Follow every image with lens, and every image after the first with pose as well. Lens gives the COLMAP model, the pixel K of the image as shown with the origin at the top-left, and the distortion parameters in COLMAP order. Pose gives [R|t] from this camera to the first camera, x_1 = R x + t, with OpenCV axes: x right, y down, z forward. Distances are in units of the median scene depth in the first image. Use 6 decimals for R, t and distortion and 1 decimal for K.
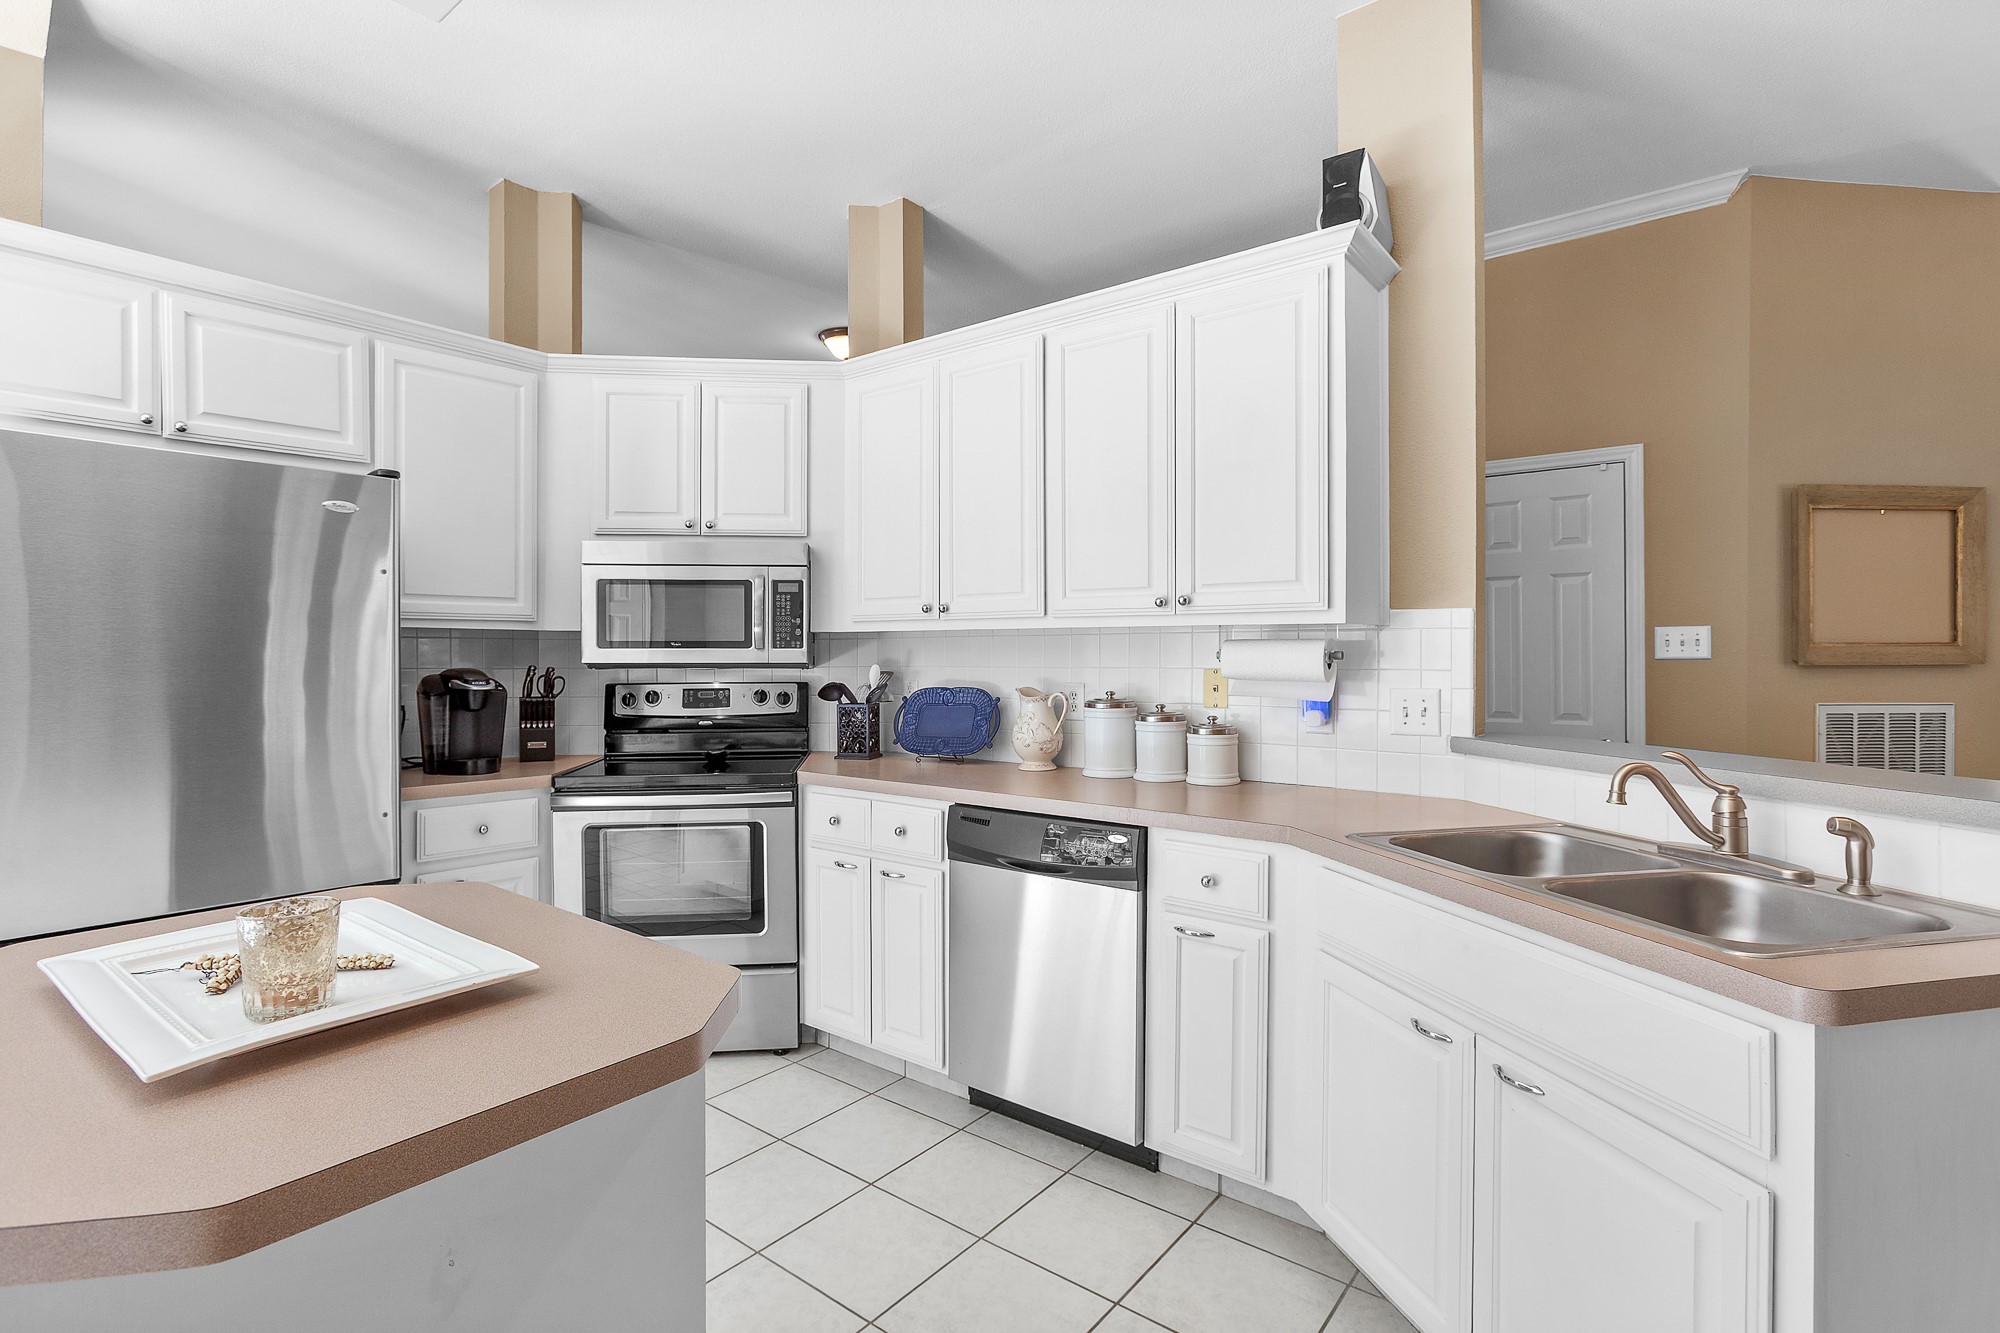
lens RADIAL K [[973.9, 0, 981.8], [0, 973.9, 653.9], [0, 0, 1]] dist [-0.017410, 0.011095]
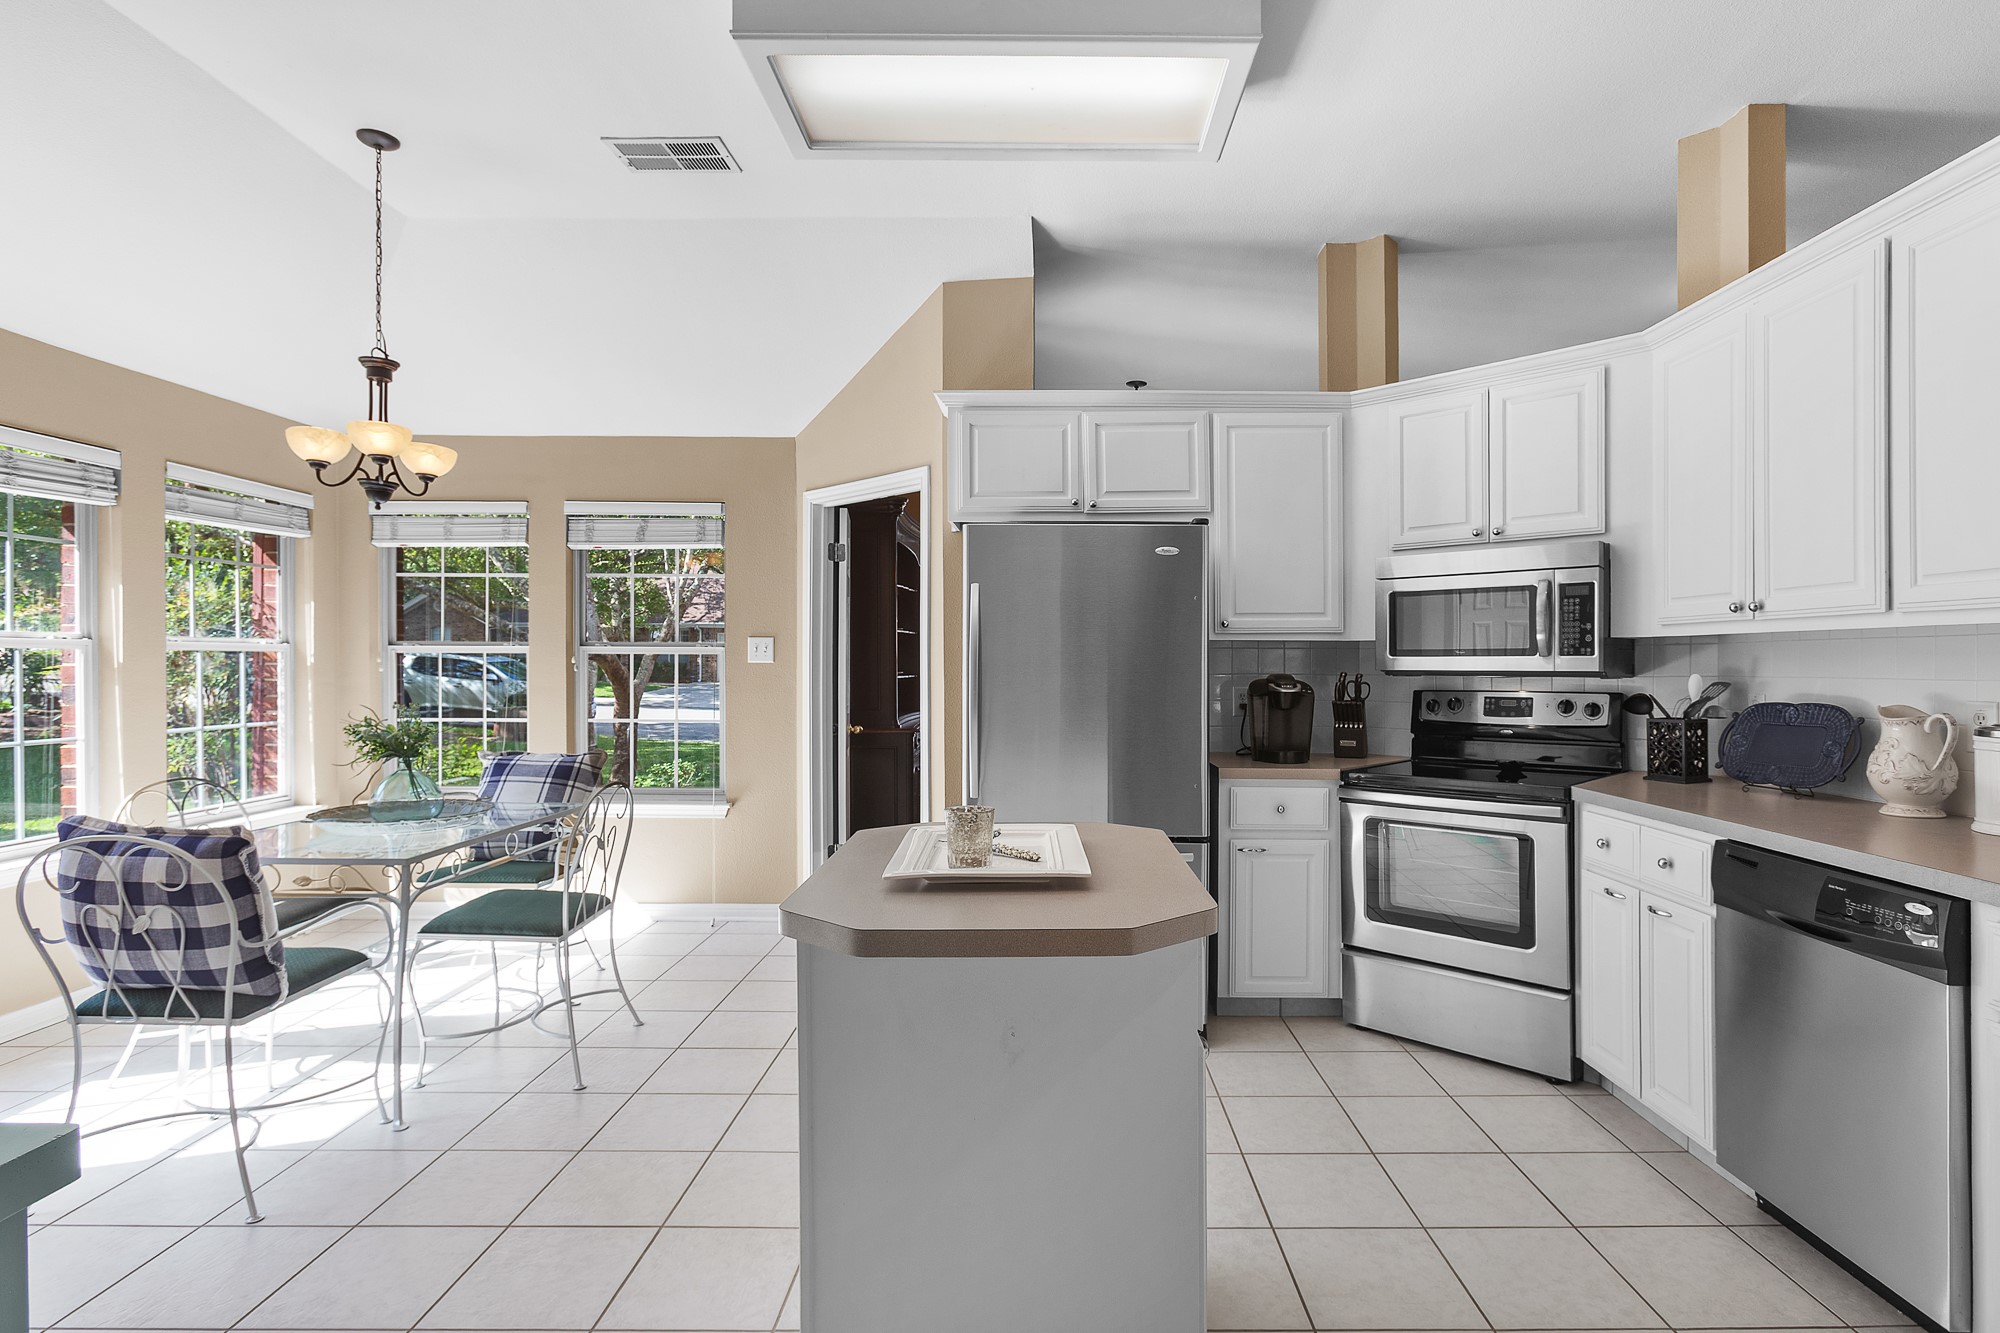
lens RADIAL K [[973.9, 0, 1041.4], [0, 973.9, 678.4], [0, 0, 1]] dist [-0.017410, 0.011095]
pose [[0.639834, 0.012466, -0.768412, 0.196768], [0.001460, 0.999847, 0.017437, -0.000869], [0.768512, -0.012279, 0.639718, 0.010626]]
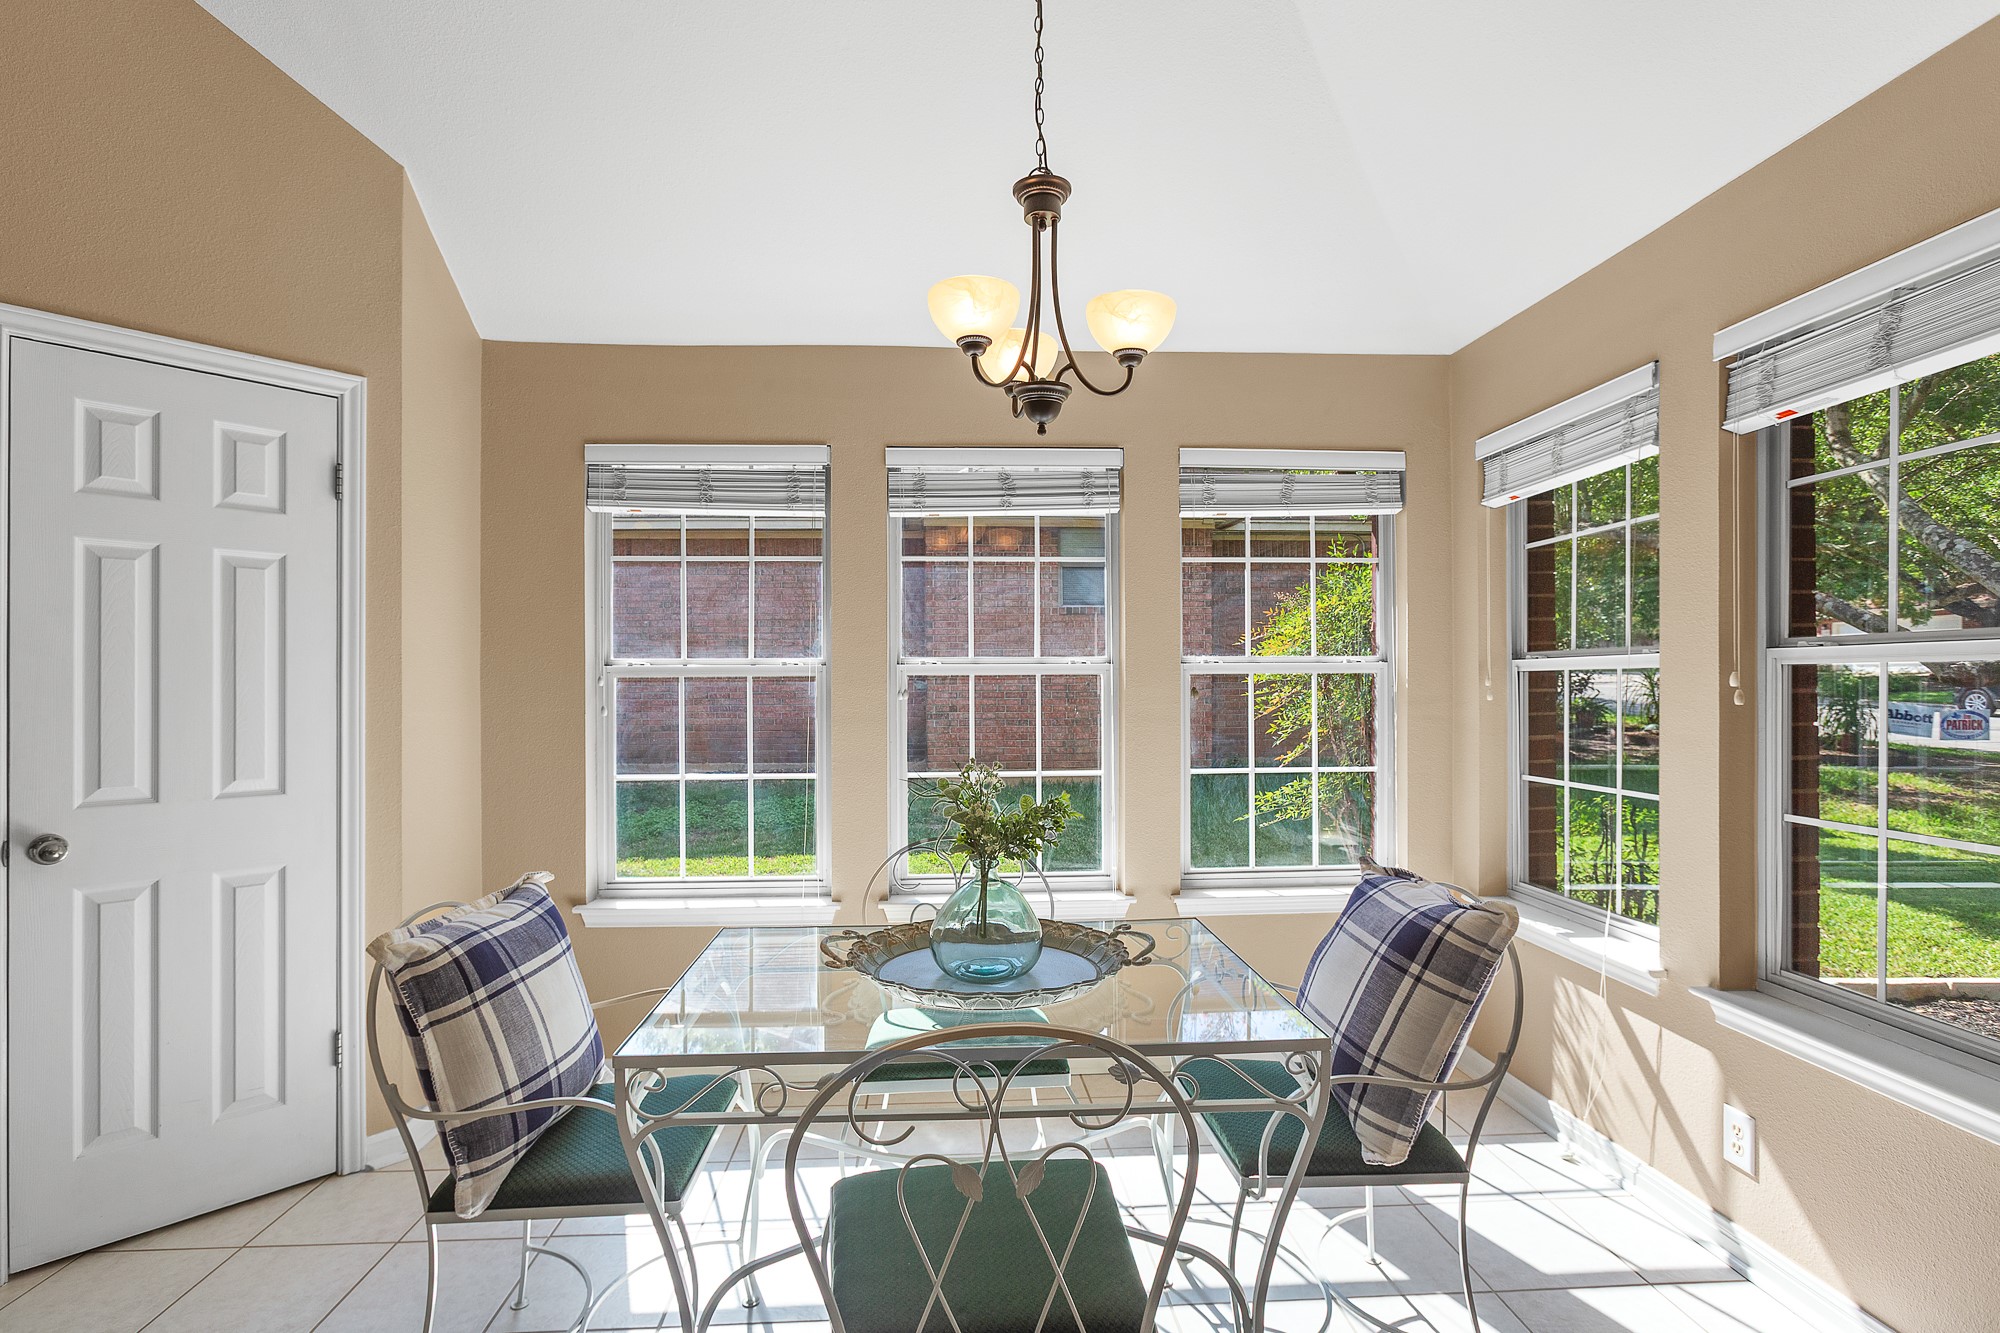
lens RADIAL K [[973.9, 0, 1016.4], [0, 973.9, 689.1], [0, 0, 1]] dist [-0.017410, 0.011095]
pose [[-0.727564, 0.004981, -0.686021, -0.632074], [0.006982, 0.999976, -0.000145, -0.000767], [0.686004, -0.004895, -0.727582, 0.585688]]
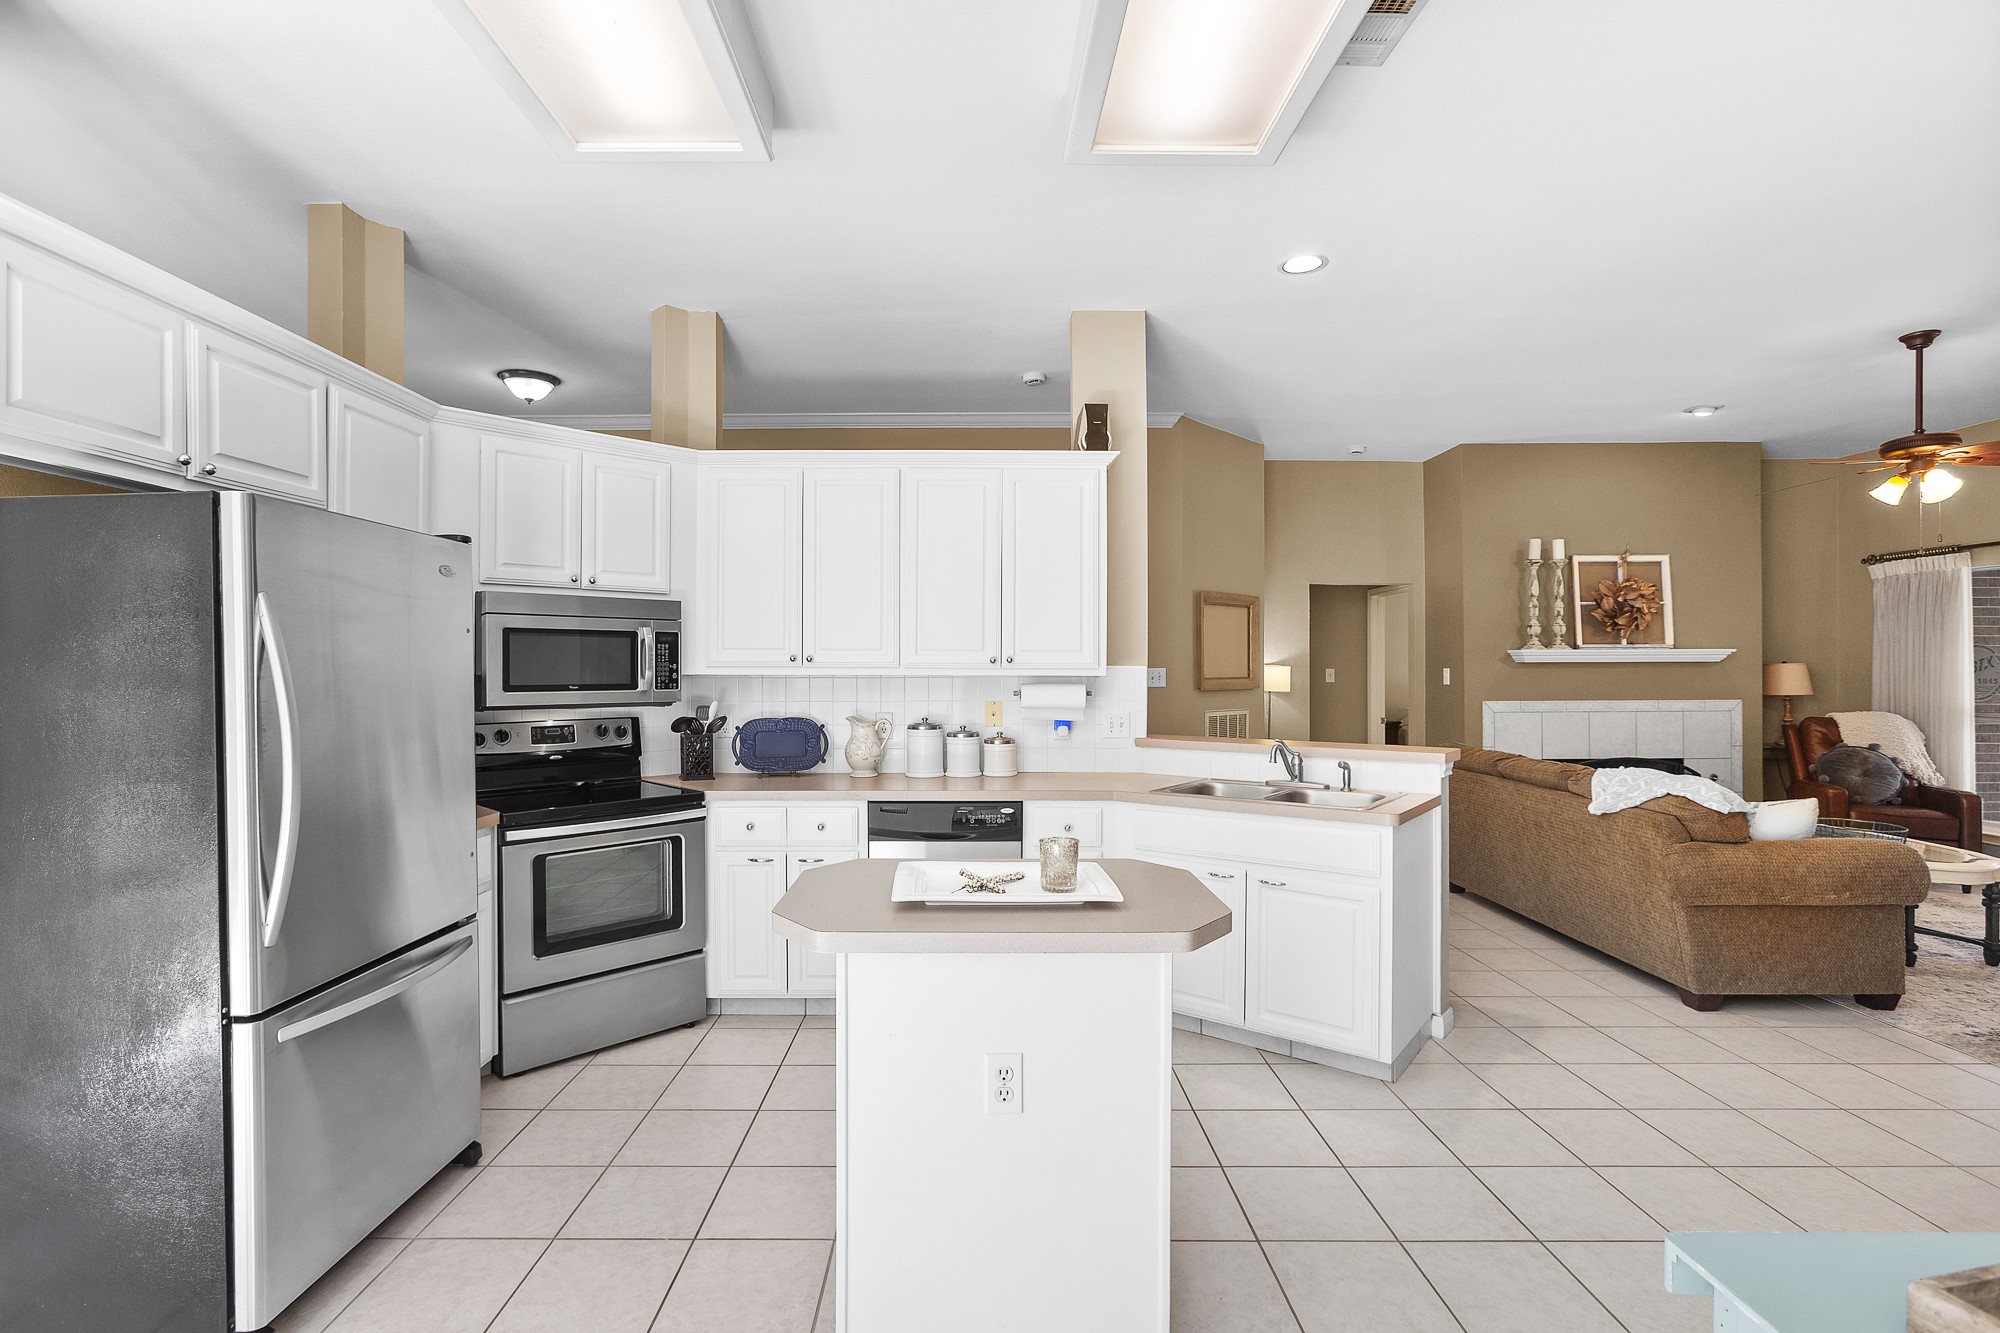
lens RADIAL K [[973.9, 0, 980.3], [0, 973.9, 667.1], [0, 0, 1]] dist [-0.017410, 0.011095]
pose [[0.773714, -0.000254, 0.633535, -0.695746], [-0.001000, 0.999998, 0.001622, -0.037672], [-0.633534, -0.001889, 0.773712, -0.163052]]
